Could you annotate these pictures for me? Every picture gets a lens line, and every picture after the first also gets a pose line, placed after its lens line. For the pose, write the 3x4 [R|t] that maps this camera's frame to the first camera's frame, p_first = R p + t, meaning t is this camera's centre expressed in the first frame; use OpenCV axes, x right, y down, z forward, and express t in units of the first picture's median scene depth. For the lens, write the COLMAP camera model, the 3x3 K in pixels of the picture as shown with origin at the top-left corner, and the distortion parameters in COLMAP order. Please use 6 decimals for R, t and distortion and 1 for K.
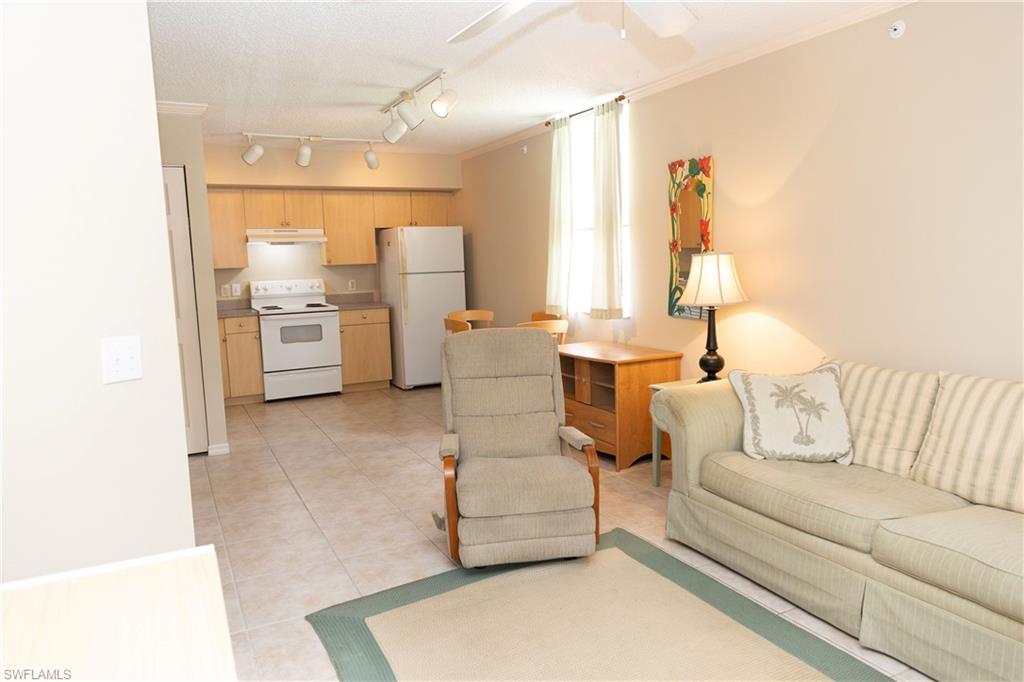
lens RADIAL K [[693.7, 0, 512.0], [0, 693.7, 341.0], [0, 0, 1]] dist [-0.001182, 0.000412]
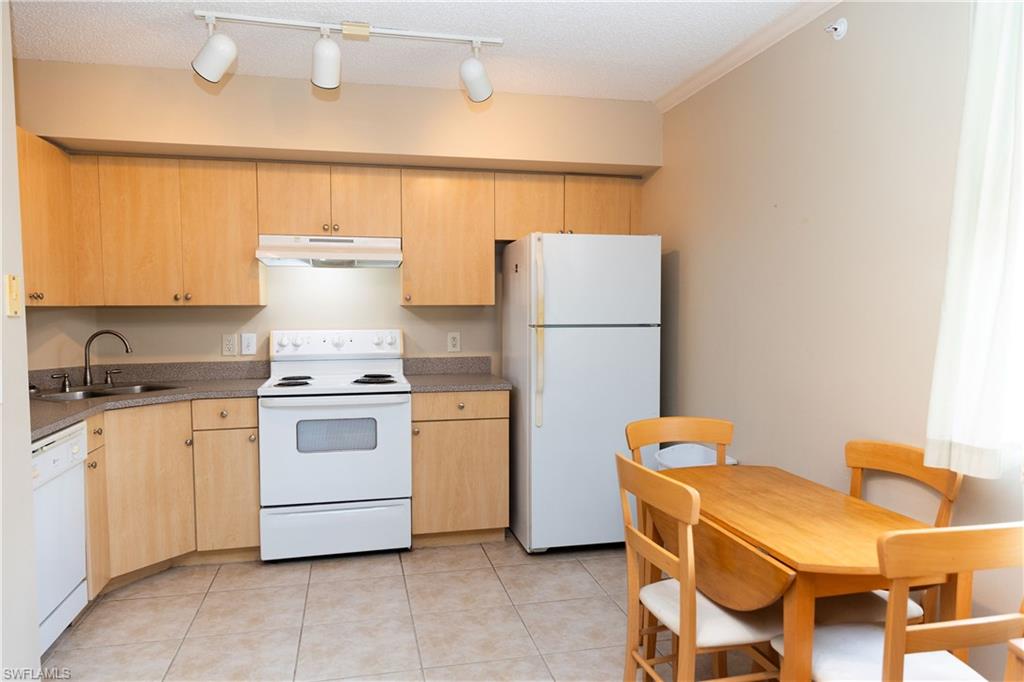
lens RADIAL K [[736.2, 0, 536.3], [0, 736.2, 341.5], [0, 0, 1]] dist [-0.003467, -0.000699]
pose [[0.973840, 0.039849, -0.223715, -0.035553], [-0.054139, 0.996841, -0.058107, -0.053644], [0.220693, 0.068699, 0.972921, 0.467835]]
